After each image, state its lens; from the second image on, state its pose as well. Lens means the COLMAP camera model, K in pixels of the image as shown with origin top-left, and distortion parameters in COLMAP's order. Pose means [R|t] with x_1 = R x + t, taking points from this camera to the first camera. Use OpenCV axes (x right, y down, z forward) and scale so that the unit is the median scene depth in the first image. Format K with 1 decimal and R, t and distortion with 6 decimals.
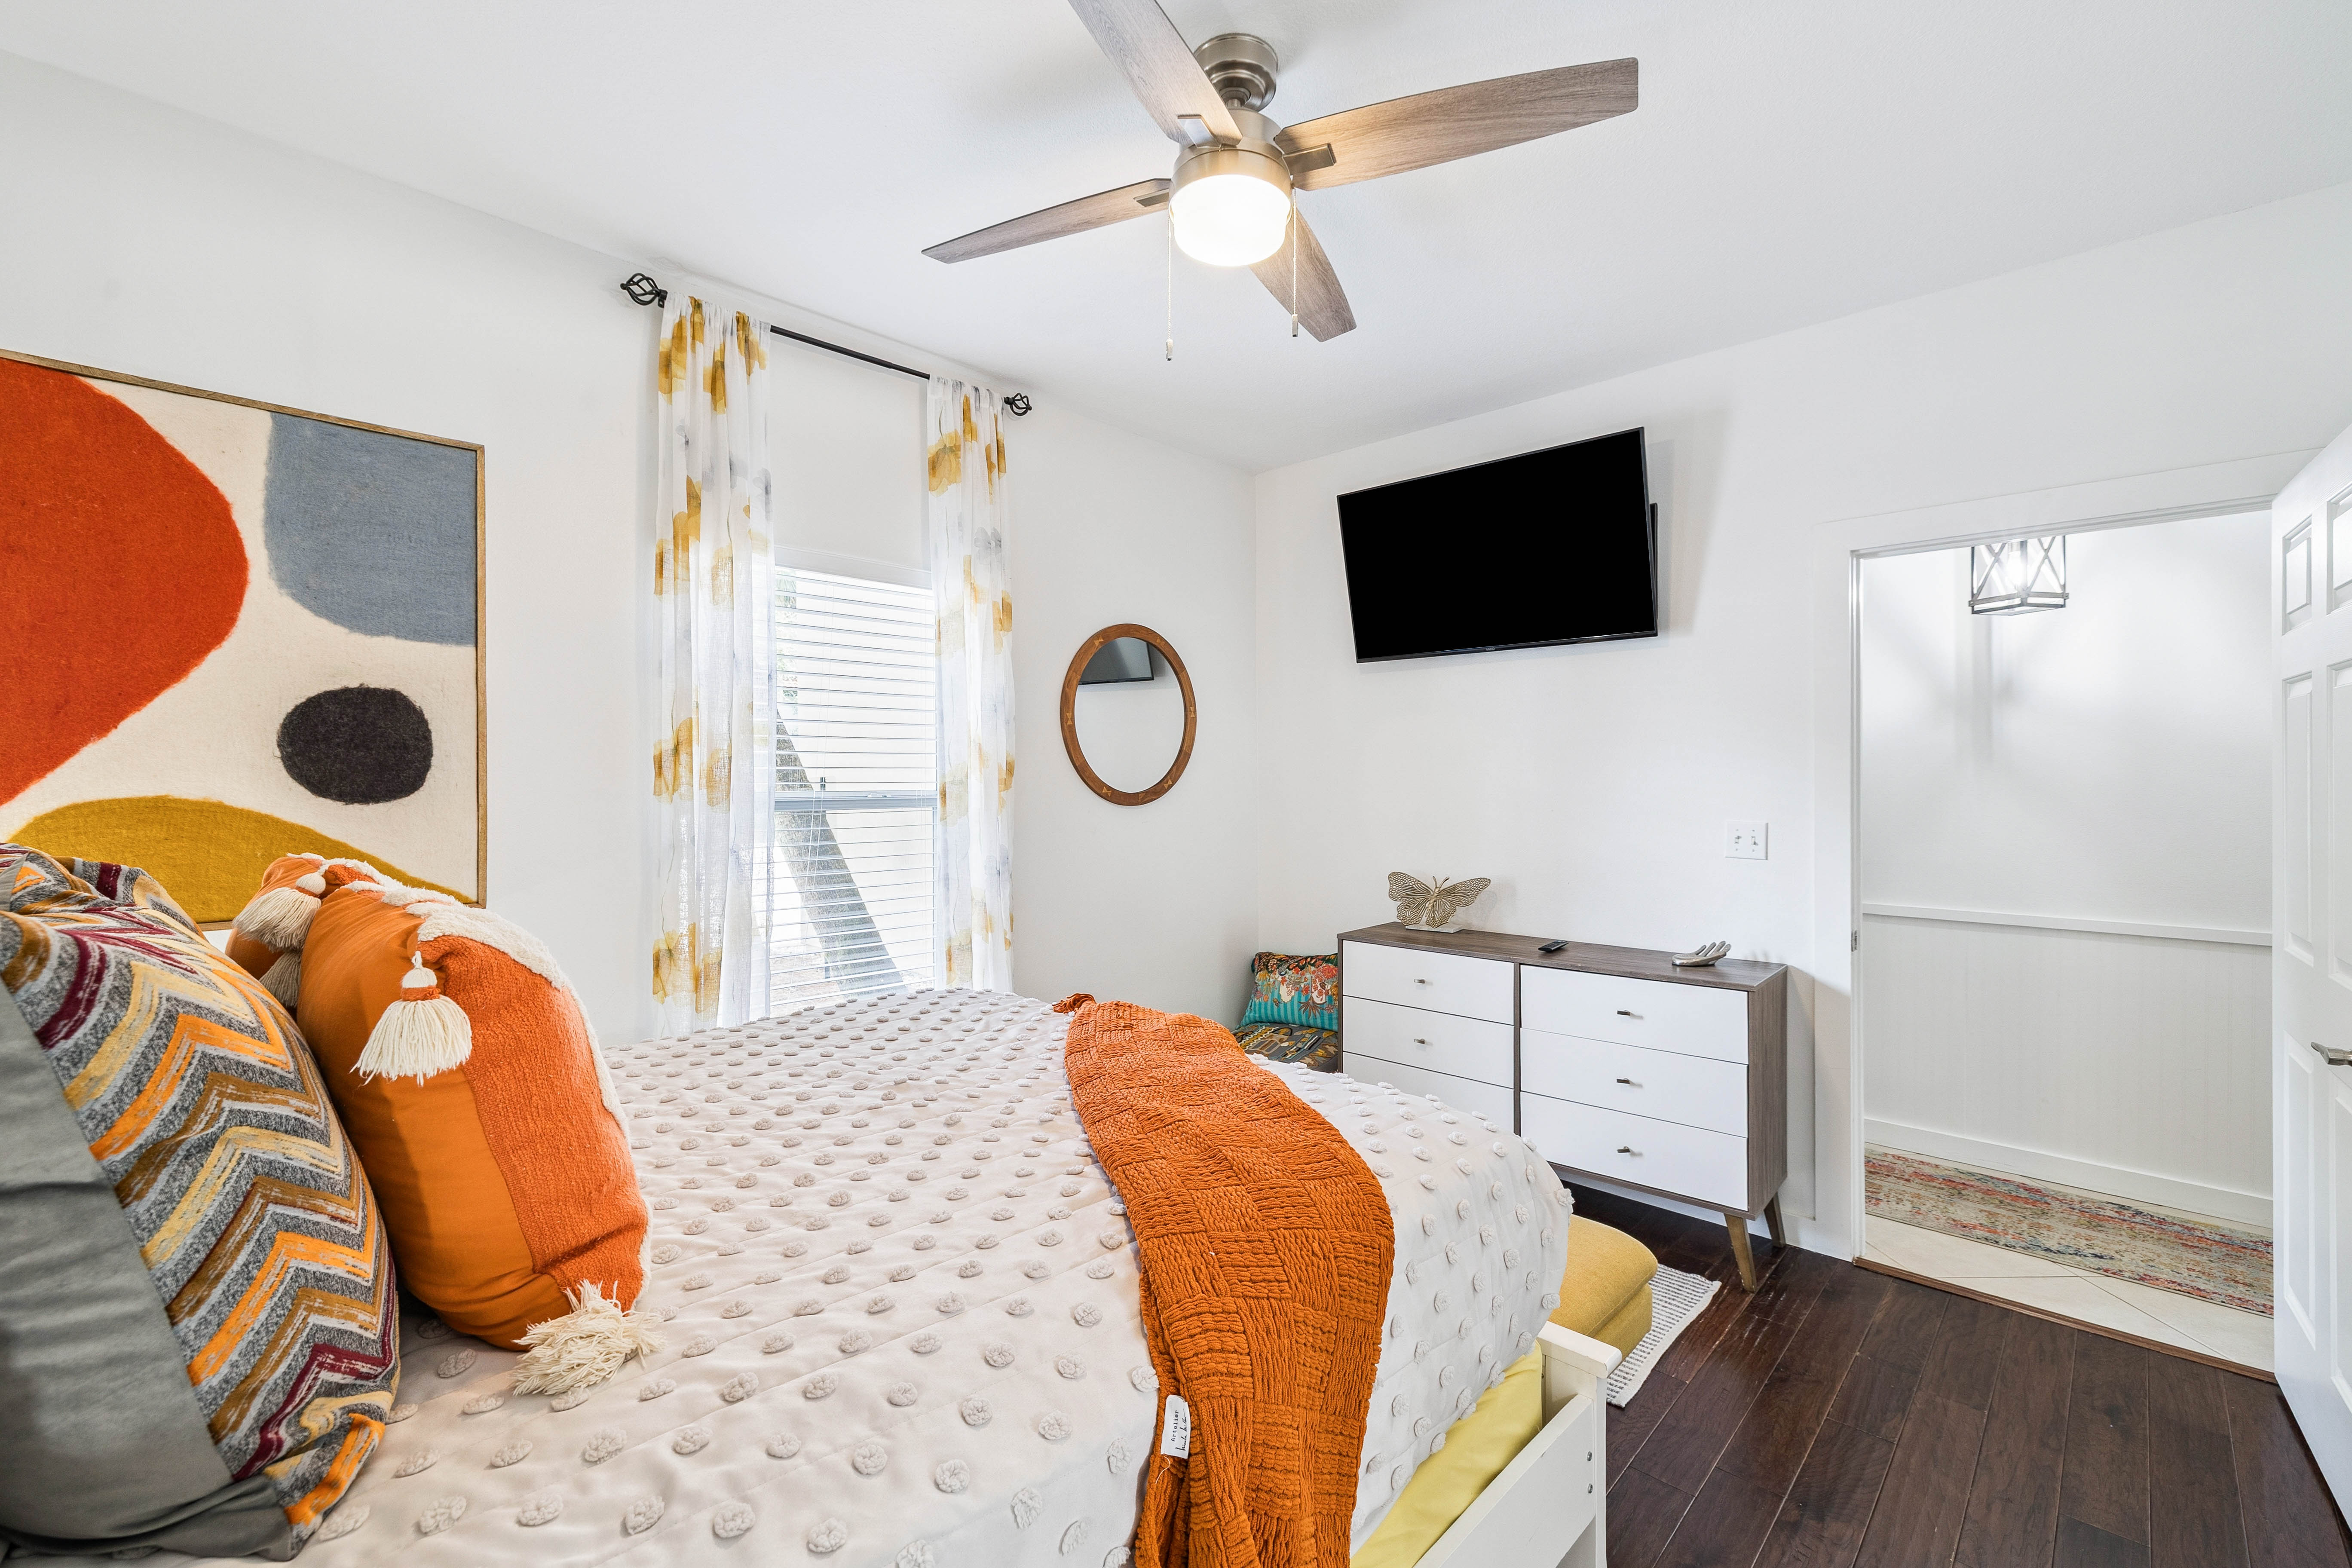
lens RADIAL K [[1005.7, 0, 1177.3], [0, 1005.7, 780.7], [0, 0, 1]] dist [0.004004, -0.000509]
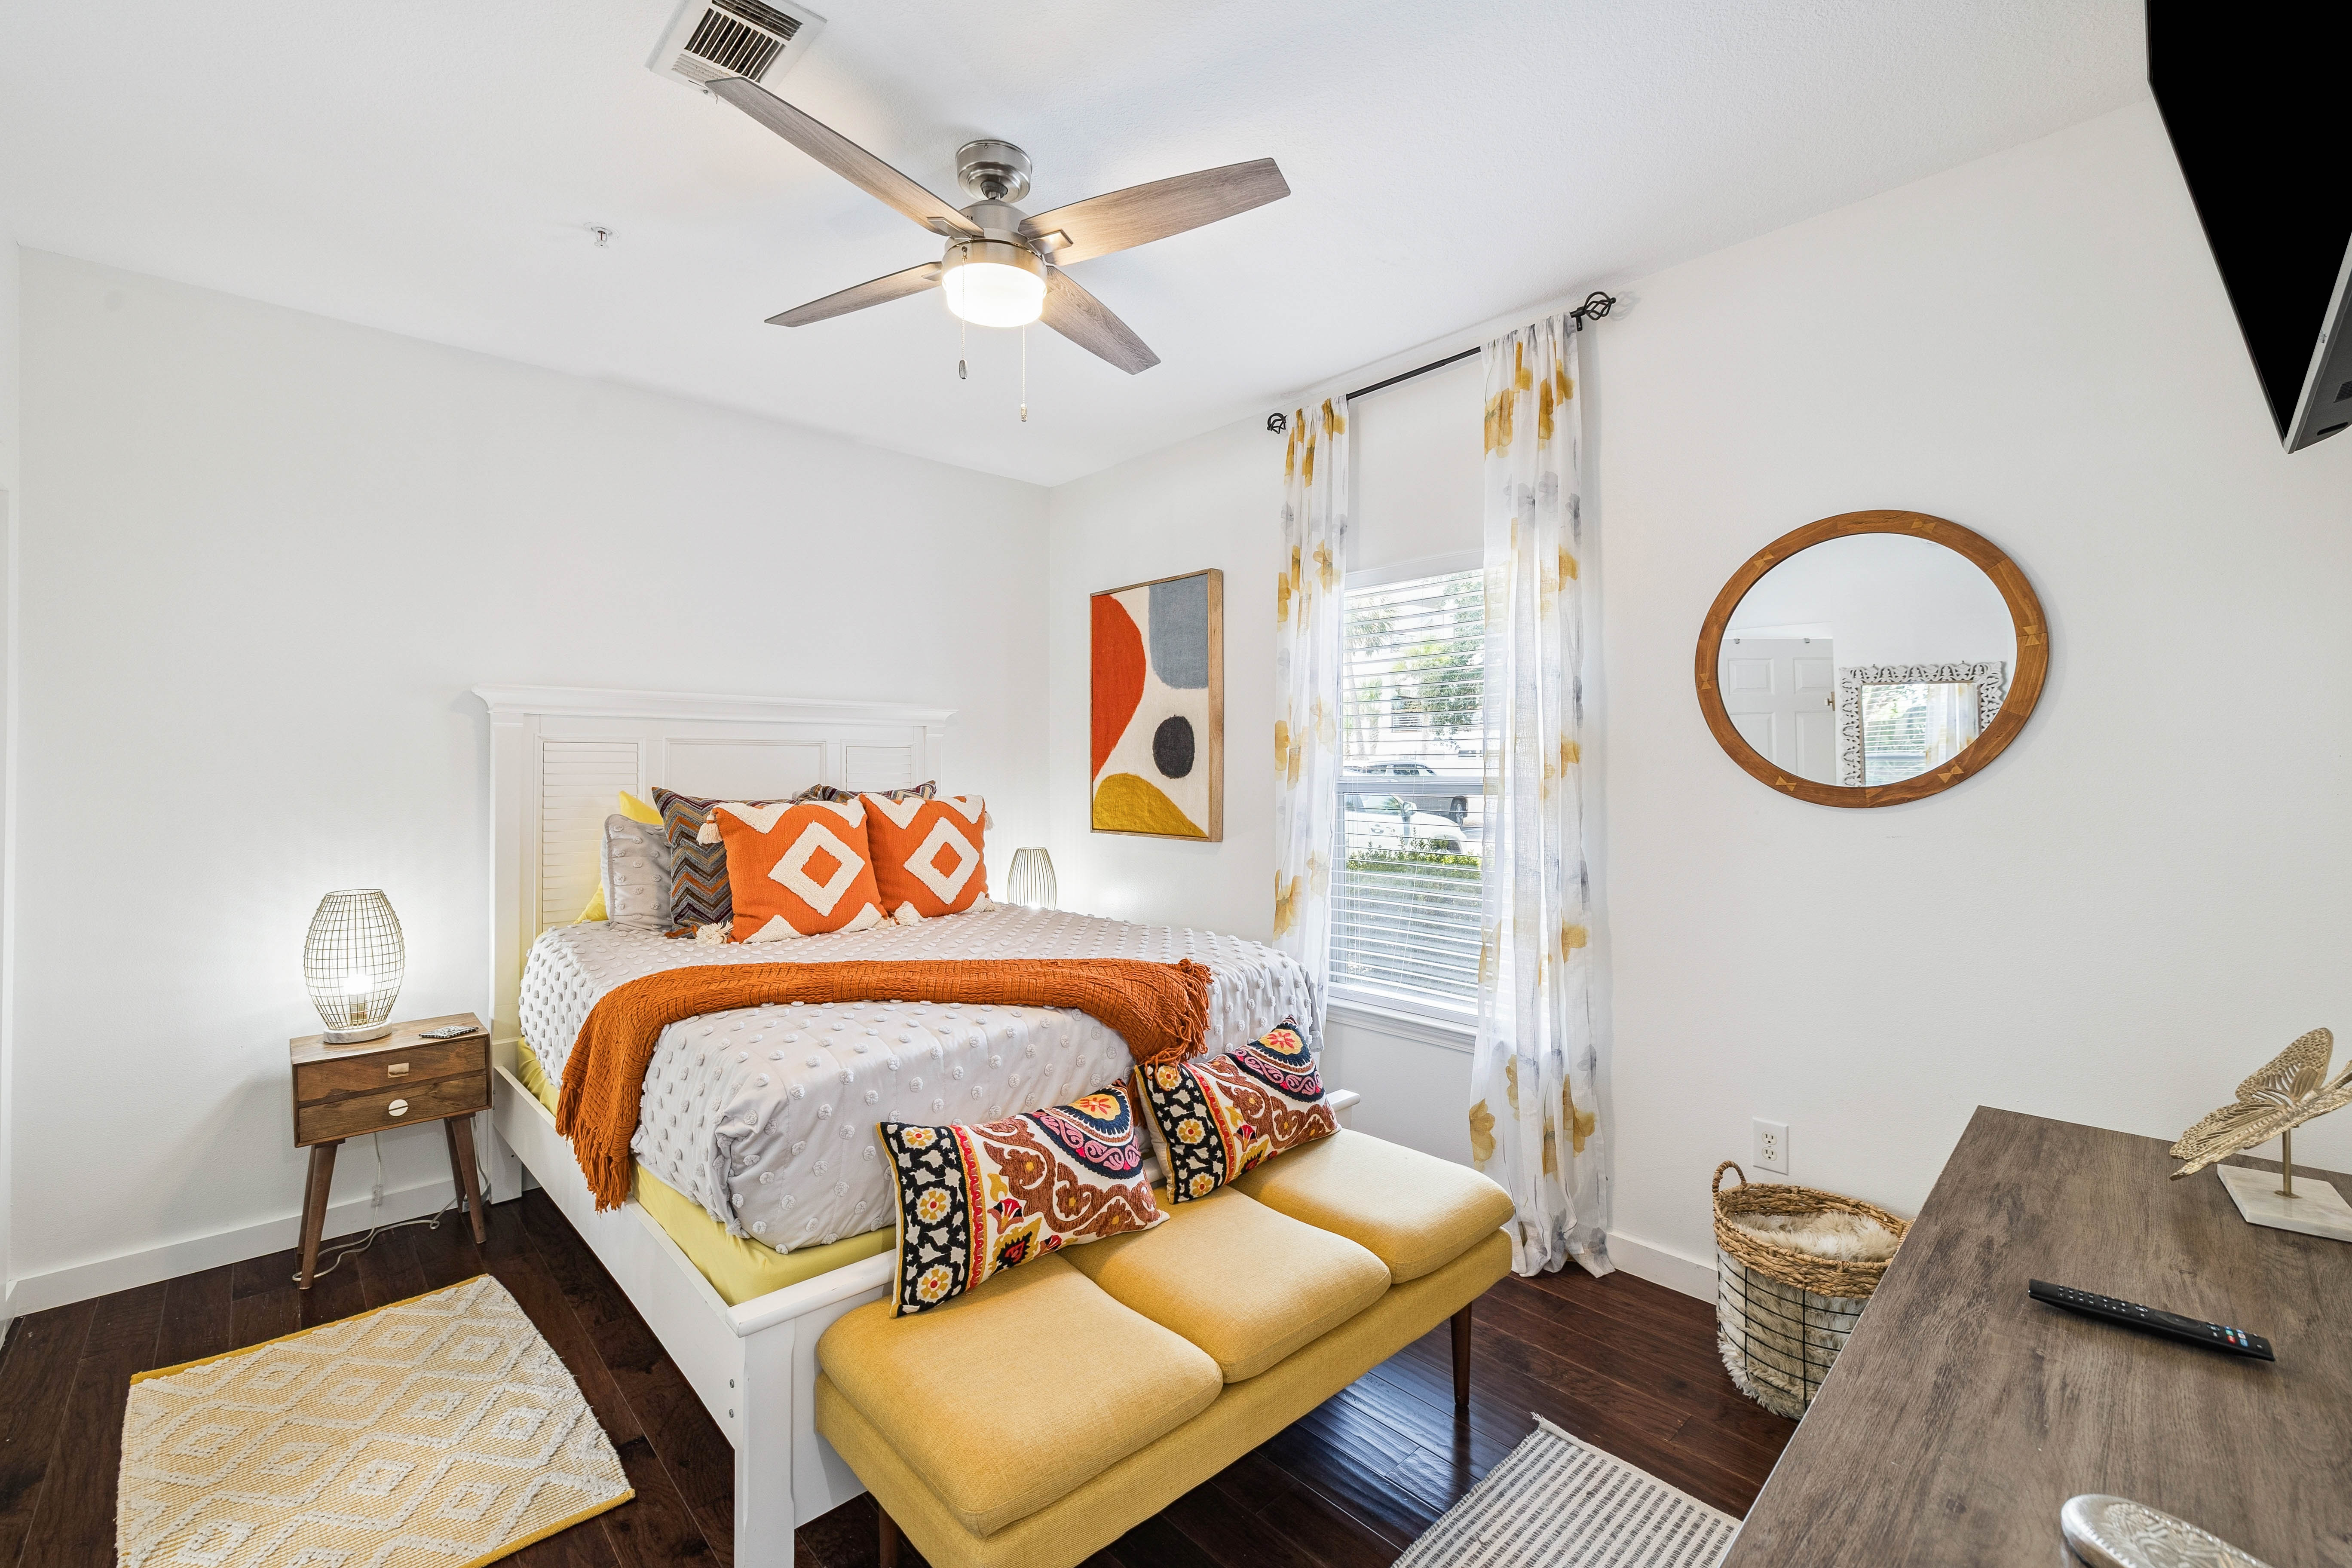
lens RADIAL K [[1005.7, 0, 1177.3], [0, 1005.7, 780.7], [0, 0, 1]] dist [0.004004, -0.000509]
pose [[-0.055304, 0.012948, -0.998386, 1.003642], [-0.004623, 0.999902, 0.013224, 0.001505], [0.998459, 0.005347, -0.055239, 1.042677]]
